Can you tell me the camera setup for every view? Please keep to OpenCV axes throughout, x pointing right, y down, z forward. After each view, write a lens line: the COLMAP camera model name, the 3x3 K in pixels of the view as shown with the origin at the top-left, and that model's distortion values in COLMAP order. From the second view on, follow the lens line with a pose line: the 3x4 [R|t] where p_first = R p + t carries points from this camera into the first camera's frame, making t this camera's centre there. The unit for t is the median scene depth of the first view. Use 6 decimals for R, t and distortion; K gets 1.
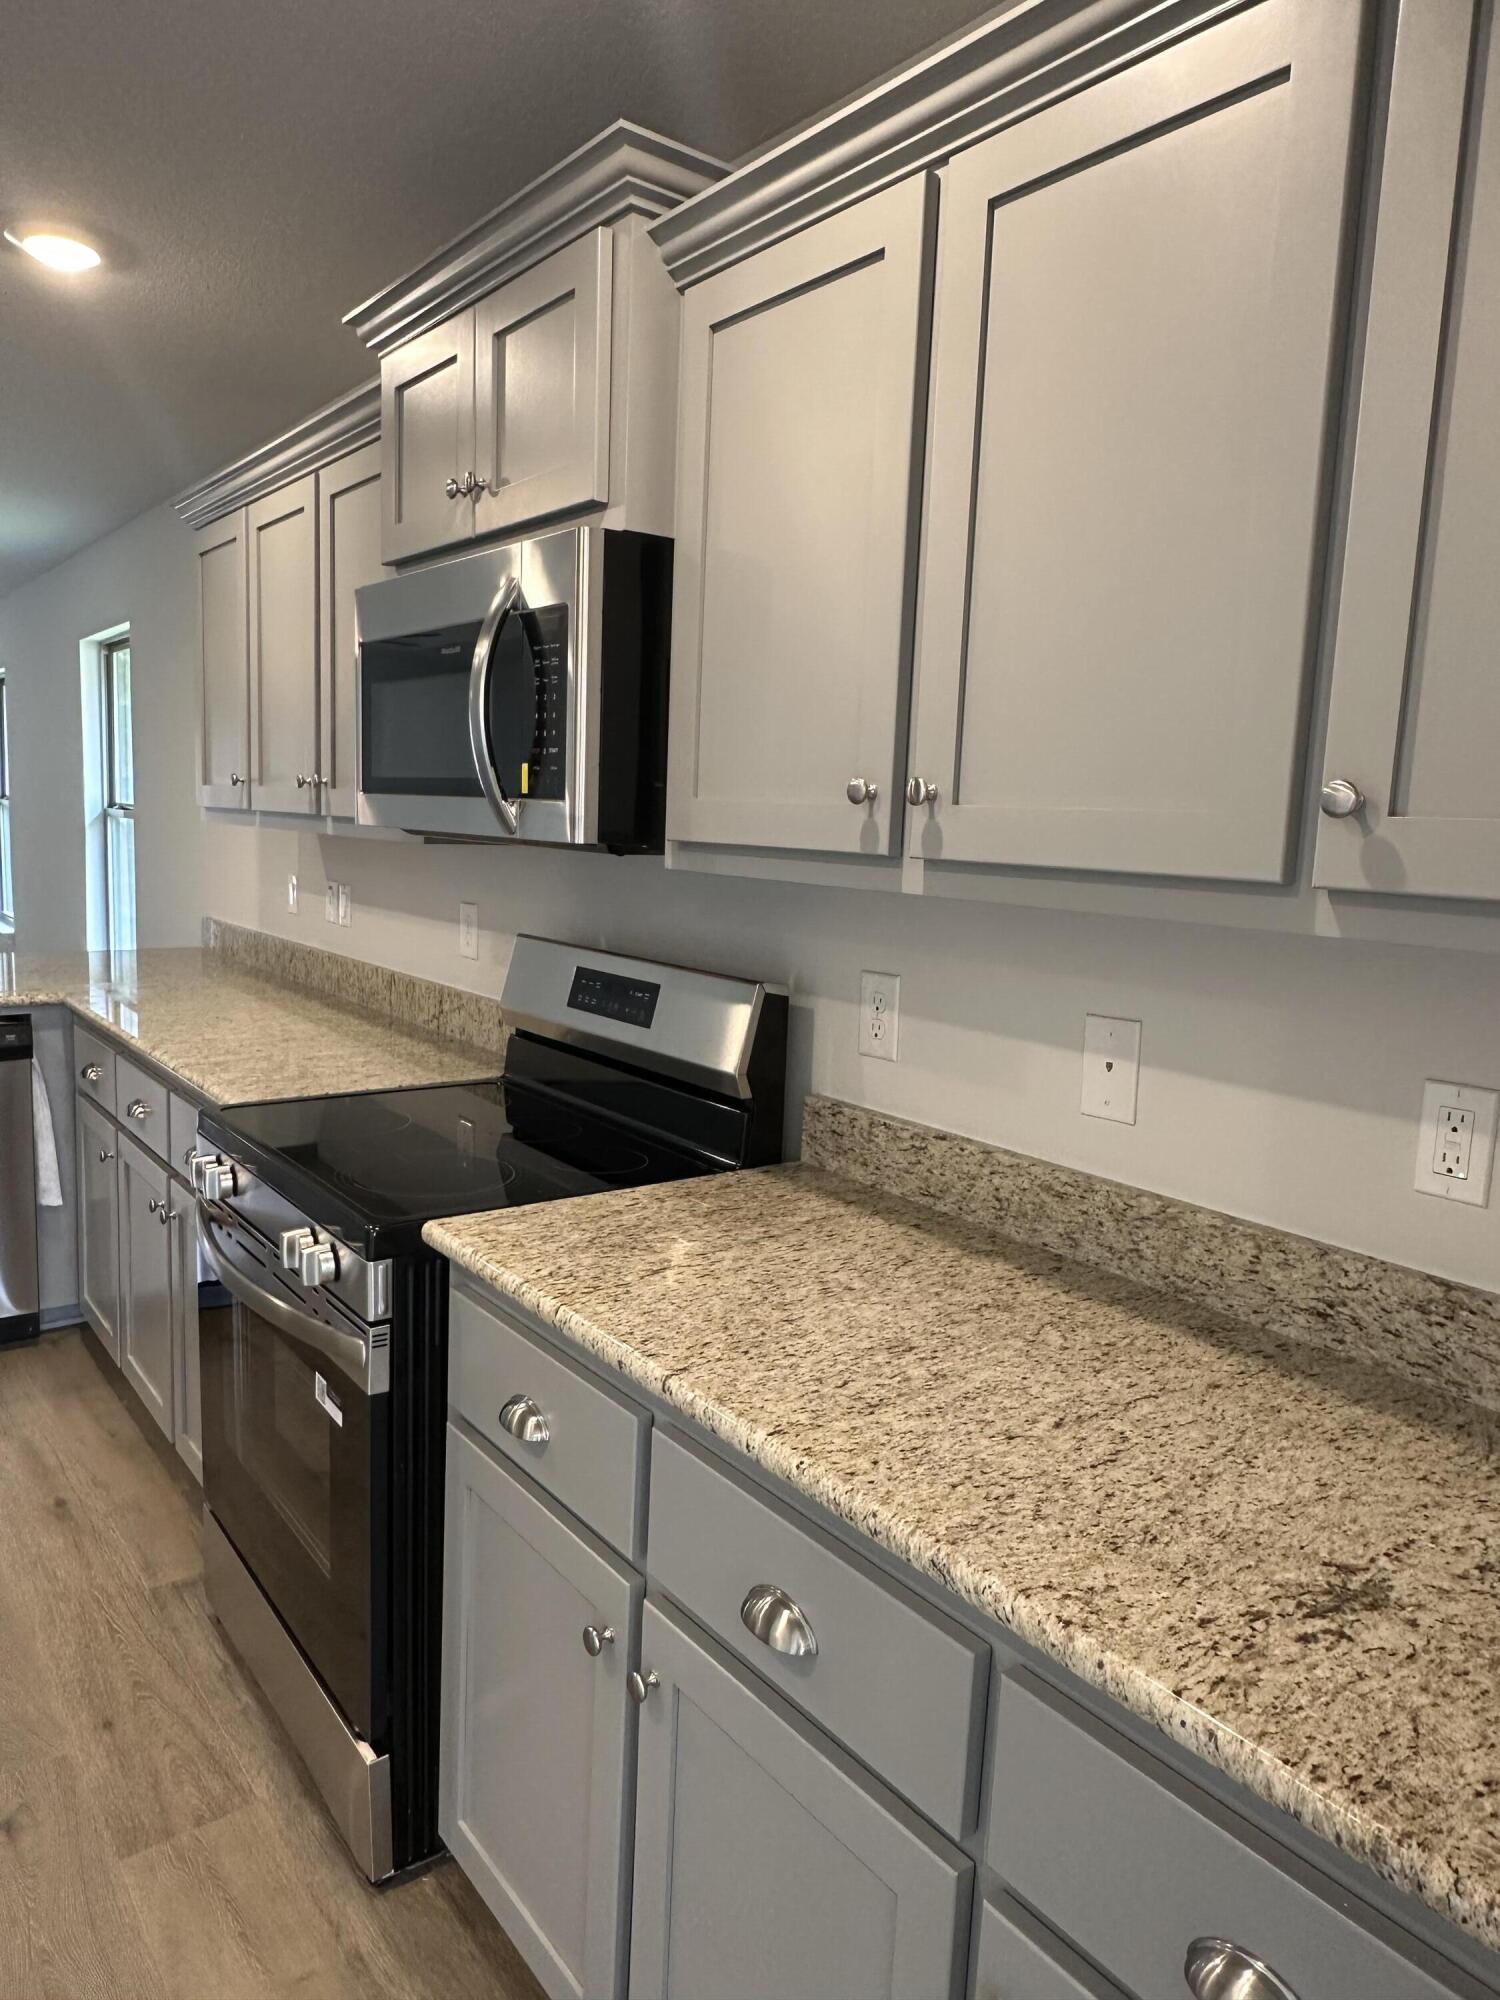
lens RADIAL K [[1310.4, 0, 709.7], [0, 1310.4, 987.8], [0, 0, 1]] dist [-0.003682, -0.001761]
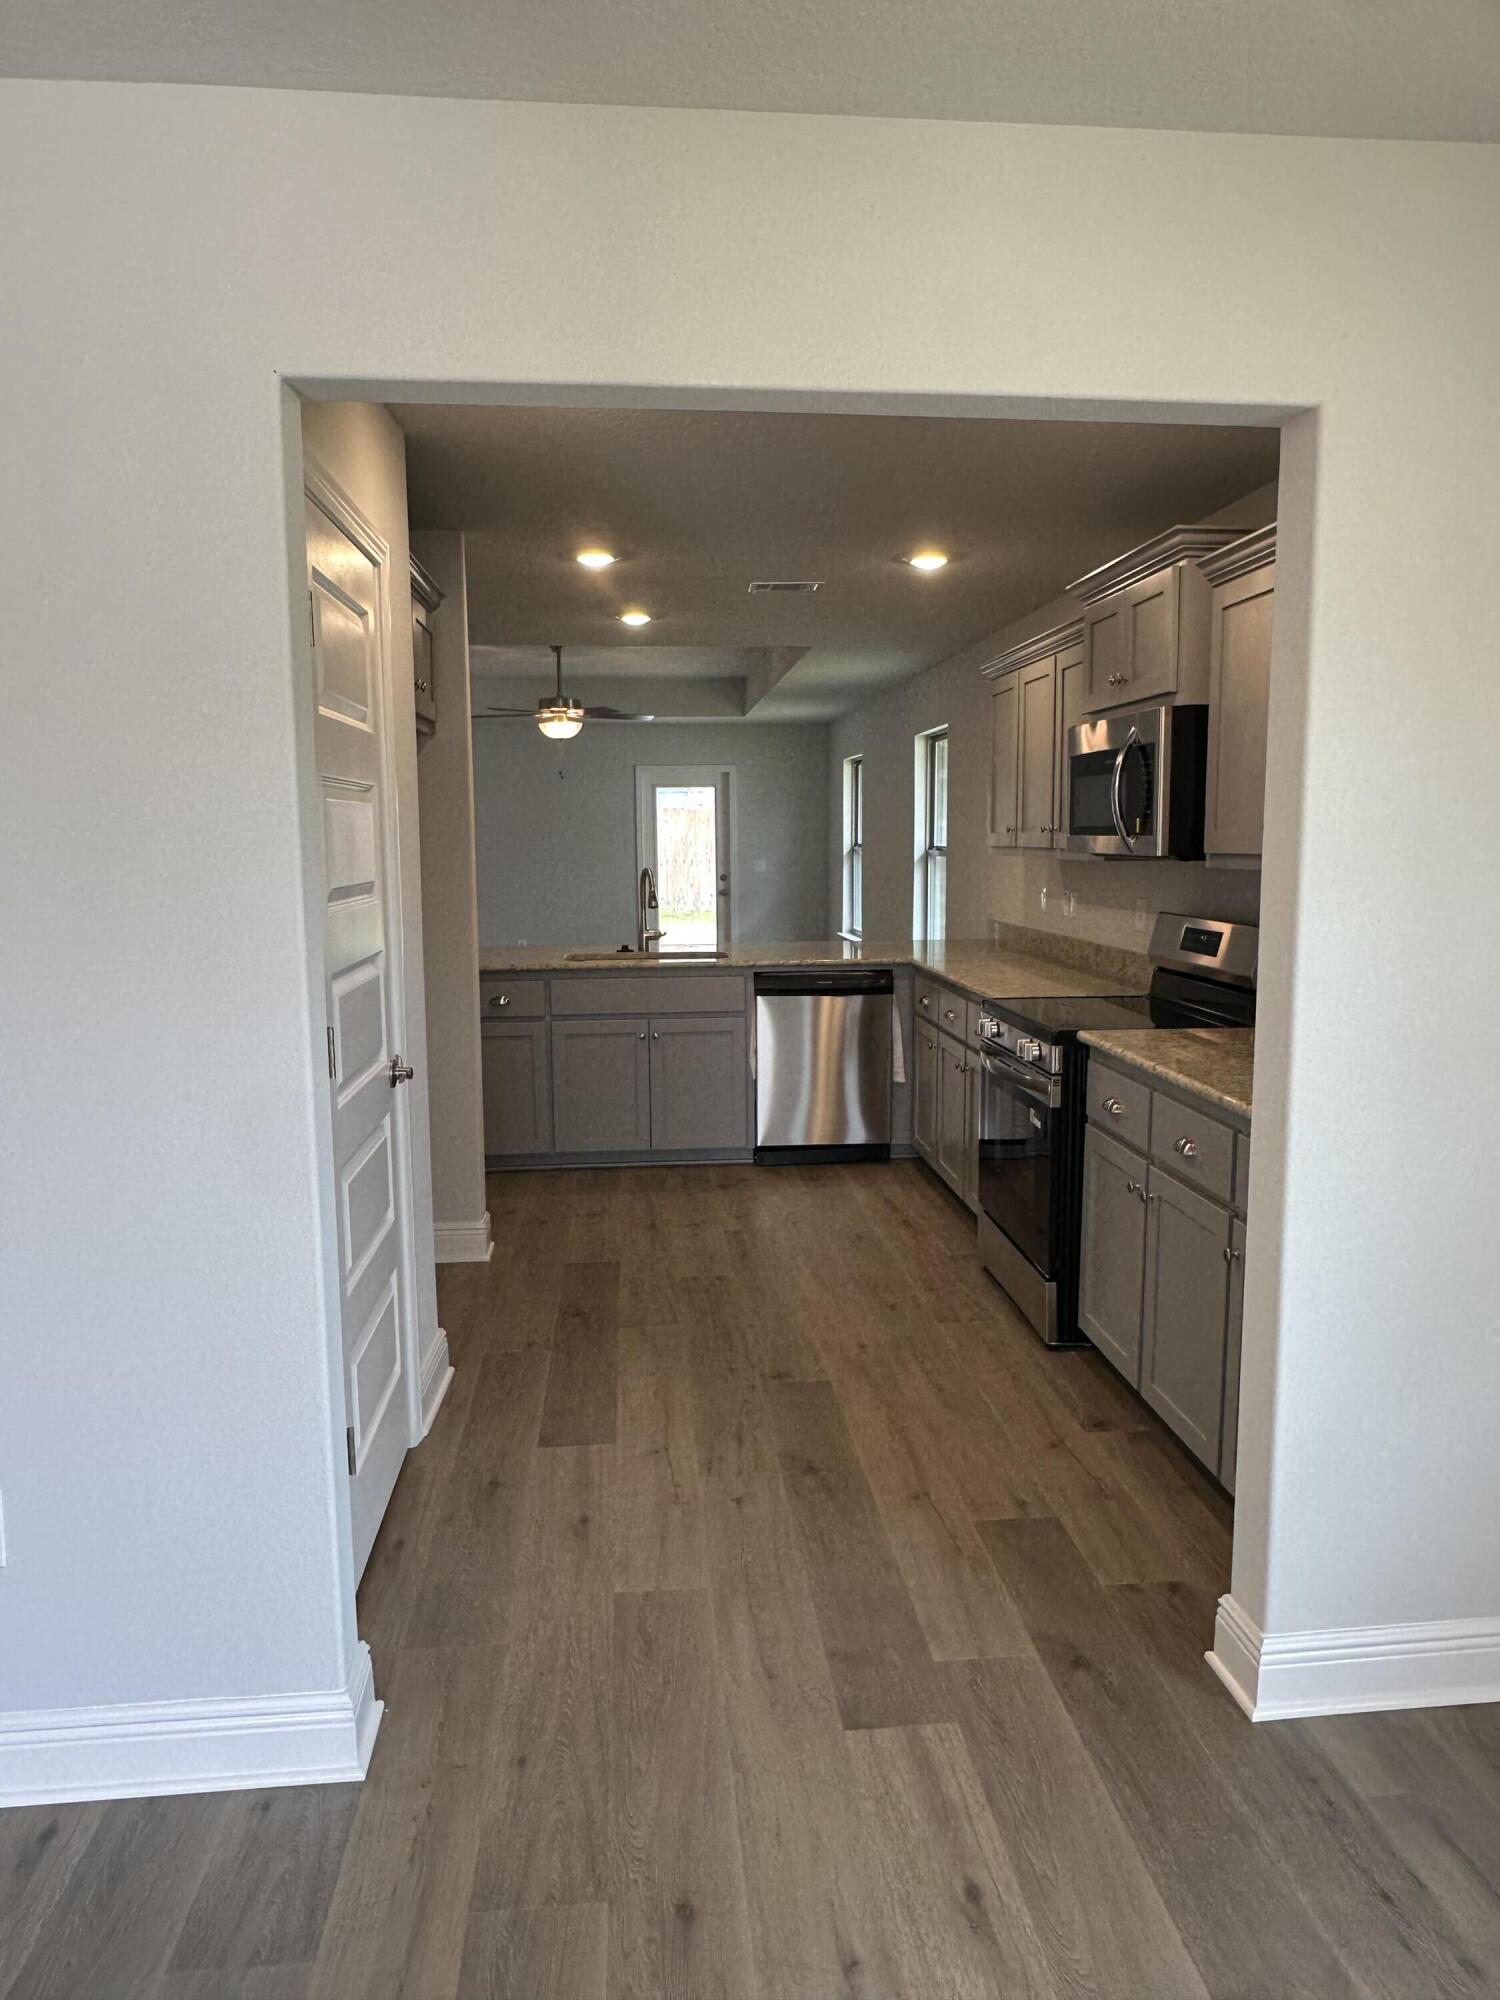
lens RADIAL K [[1310.4, 0, 754.4], [0, 1310.4, 990.7], [0, 0, 1]] dist [-0.003682, -0.001761]
pose [[0.853299, 0.019201, -0.521068, 0.303013], [-0.031925, 0.999371, -0.015453, 0.107641], [0.520443, 0.029821, 0.853375, -0.758929]]
